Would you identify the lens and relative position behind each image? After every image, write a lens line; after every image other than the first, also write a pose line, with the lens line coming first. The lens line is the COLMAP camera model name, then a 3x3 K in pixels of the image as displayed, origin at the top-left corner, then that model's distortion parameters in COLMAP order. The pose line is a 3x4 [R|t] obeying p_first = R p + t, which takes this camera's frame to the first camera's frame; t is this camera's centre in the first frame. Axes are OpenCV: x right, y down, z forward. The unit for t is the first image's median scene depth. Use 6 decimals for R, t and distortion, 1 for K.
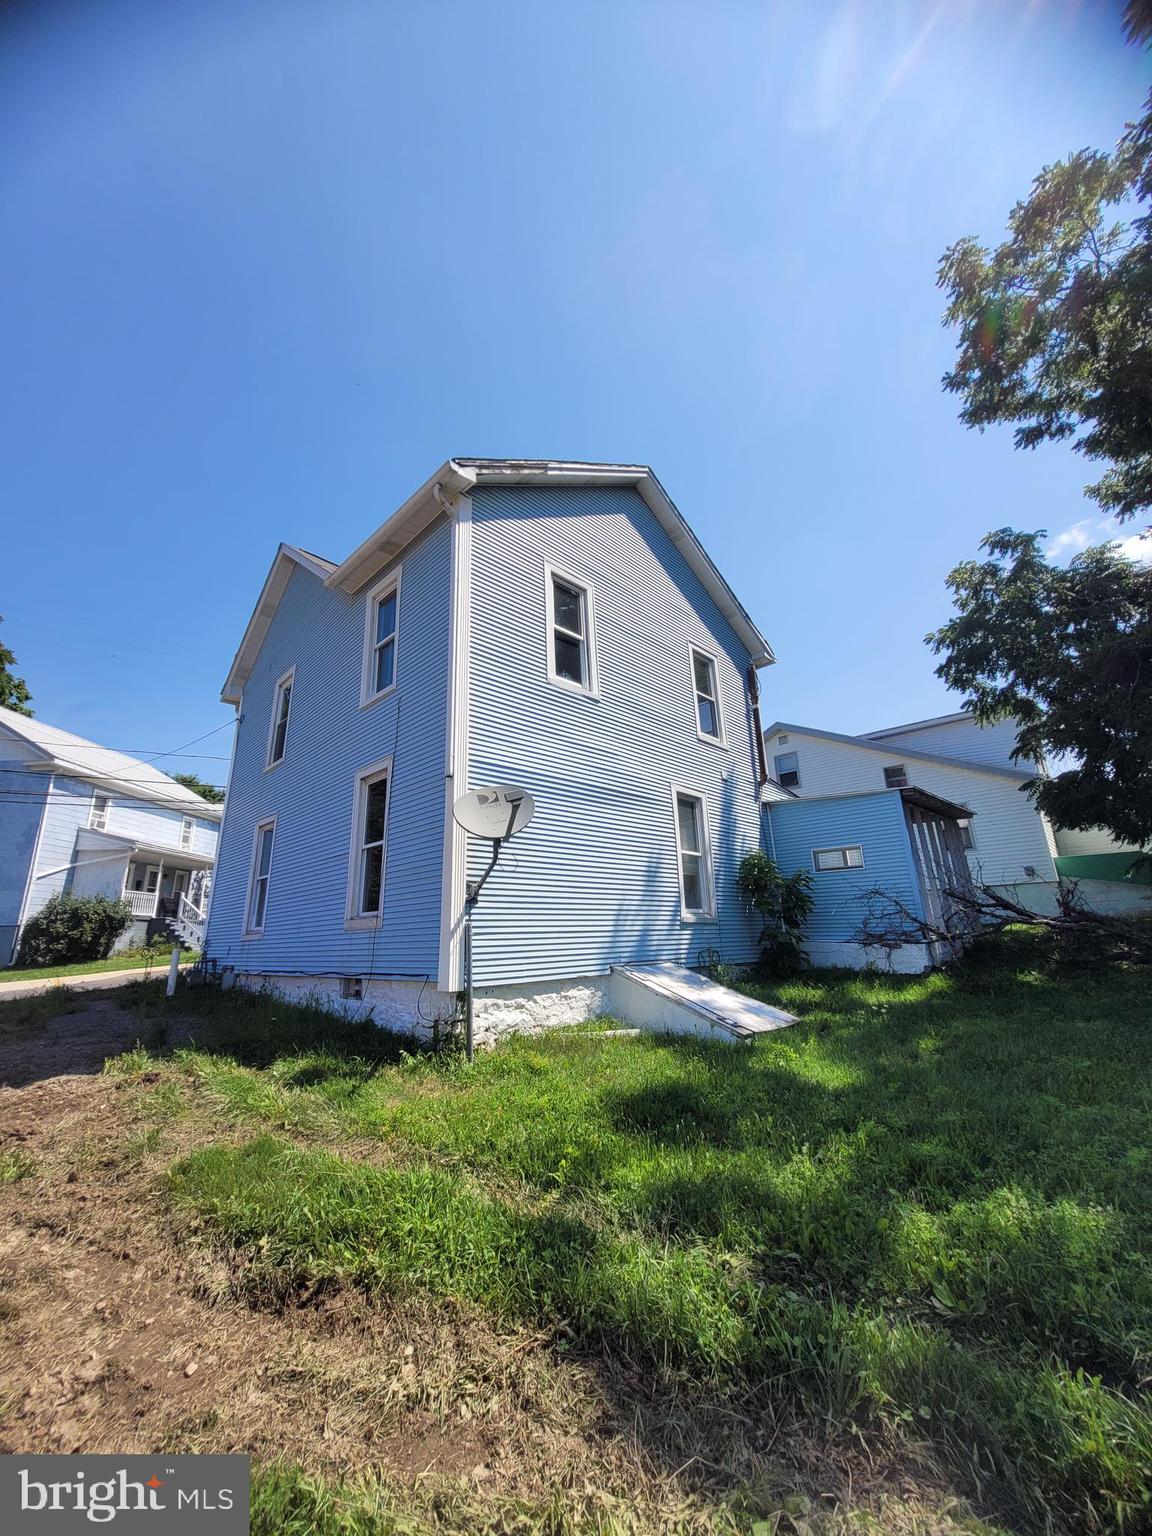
lens RADIAL K [[595.0, 0, 572.3], [0, 595.0, 762.7], [0, 0, 1]] dist [0.009902, -0.003549]
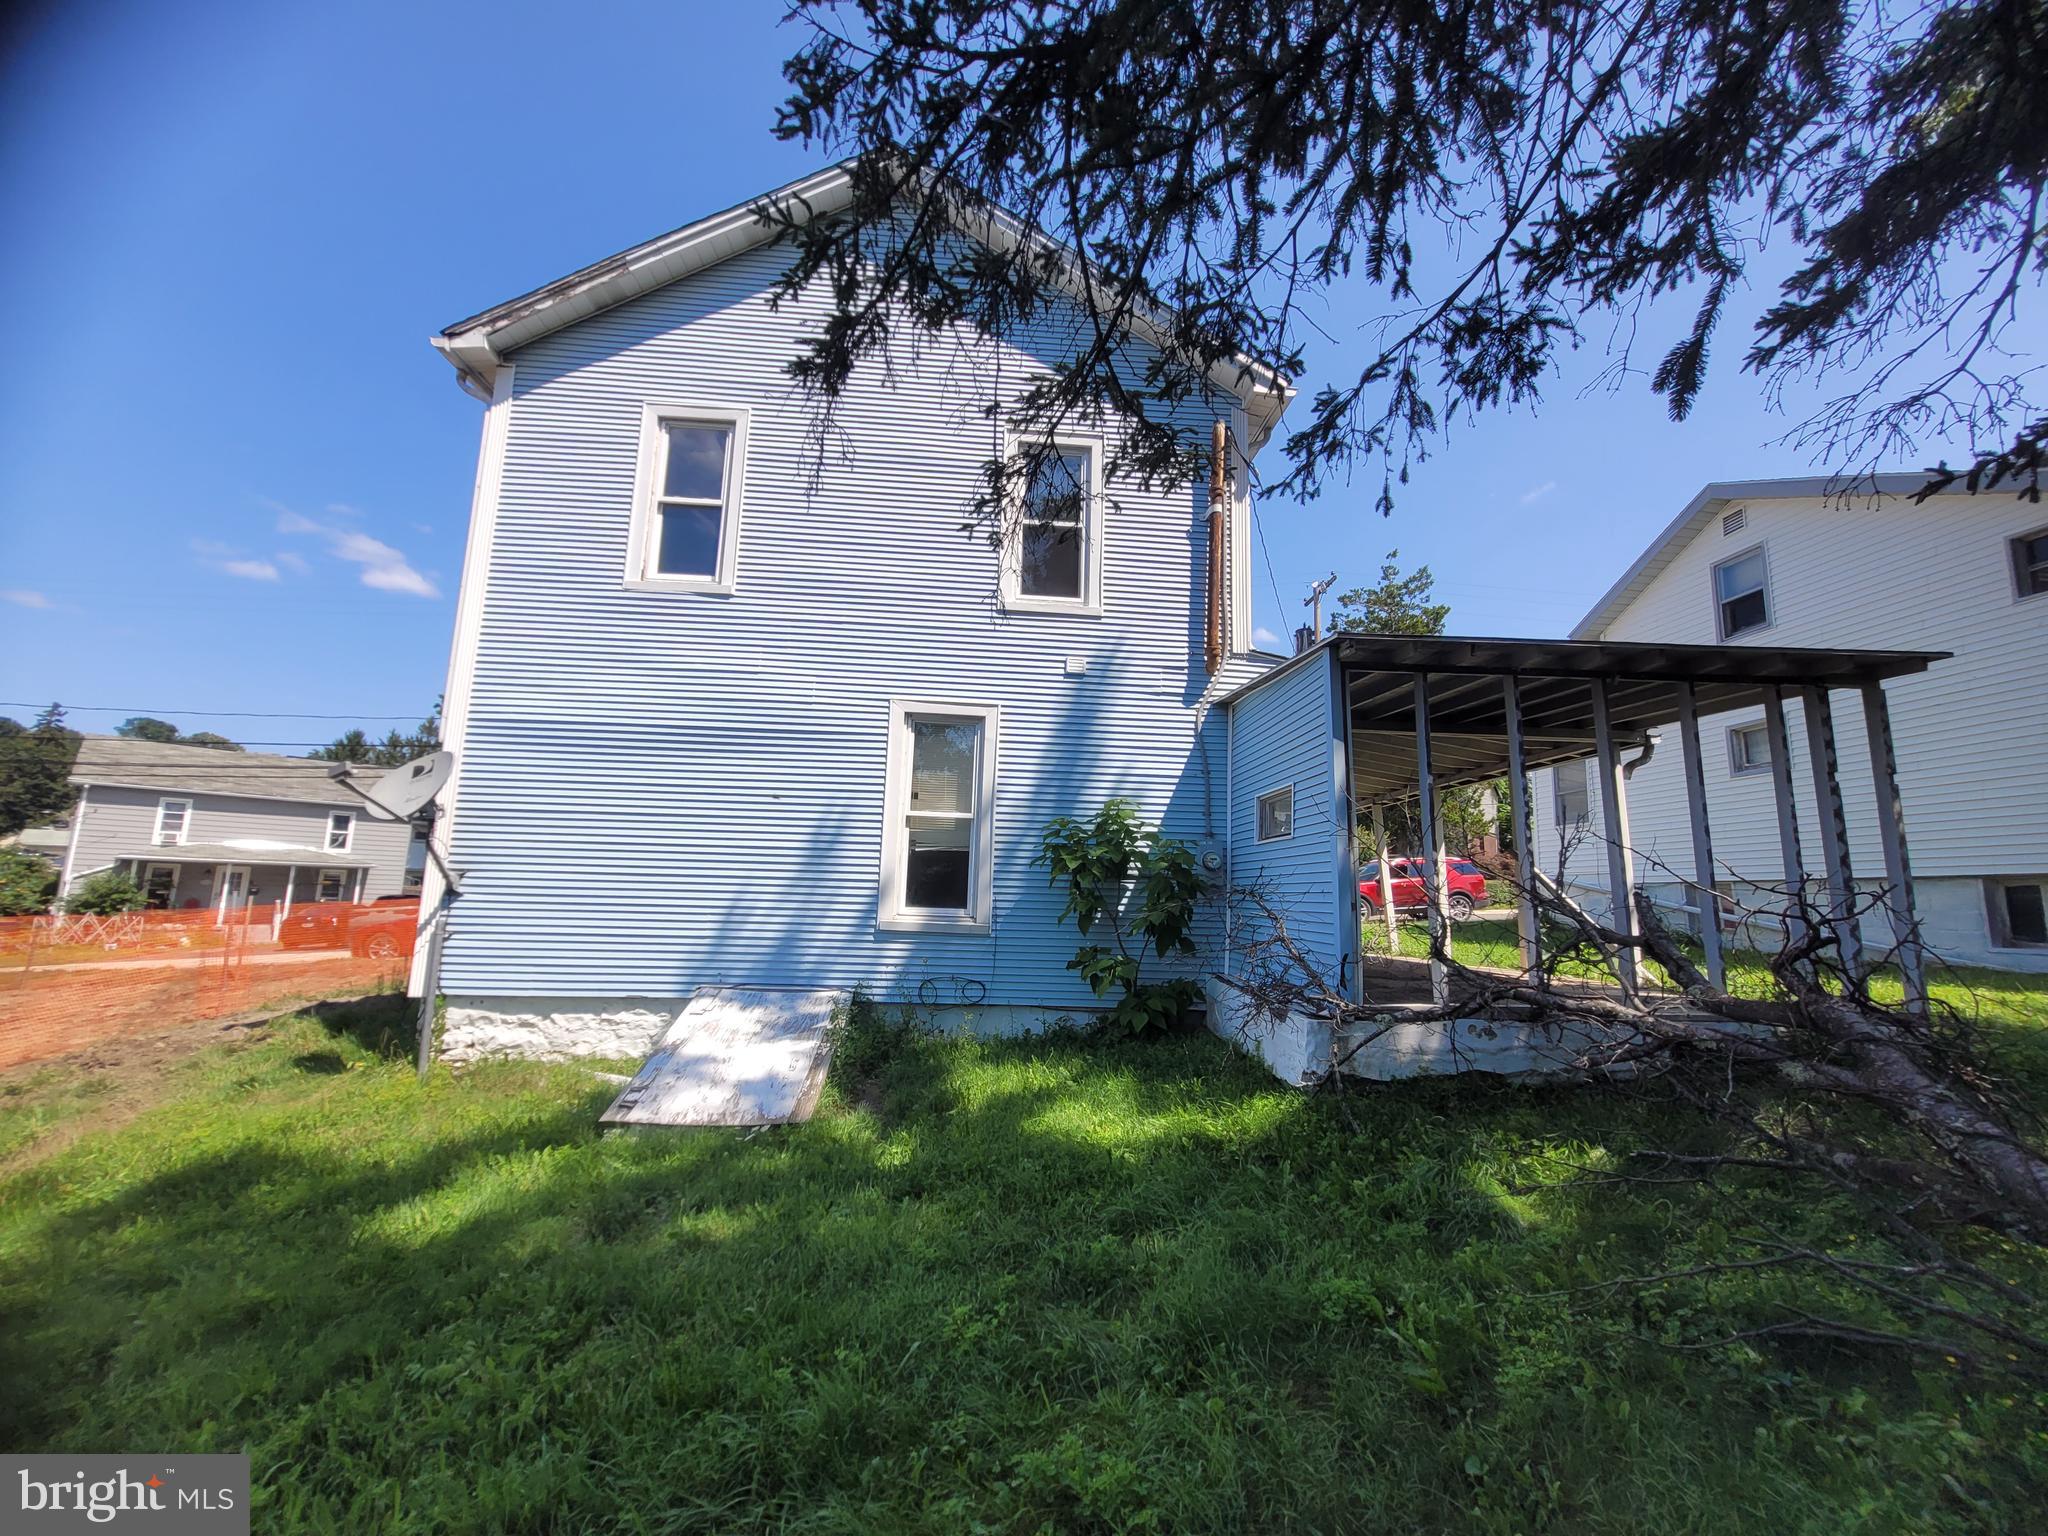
lens RADIAL K [[793.4, 0, 1026.4], [0, 793.4, 782.4], [0, 0, 1]] dist [0.009902, -0.003549]
pose [[0.752732, -0.052575, -0.656225, 0.933267], [0.139300, 0.986955, 0.080714, 0.082530], [0.643421, -0.152168, 0.750236, 0.568528]]
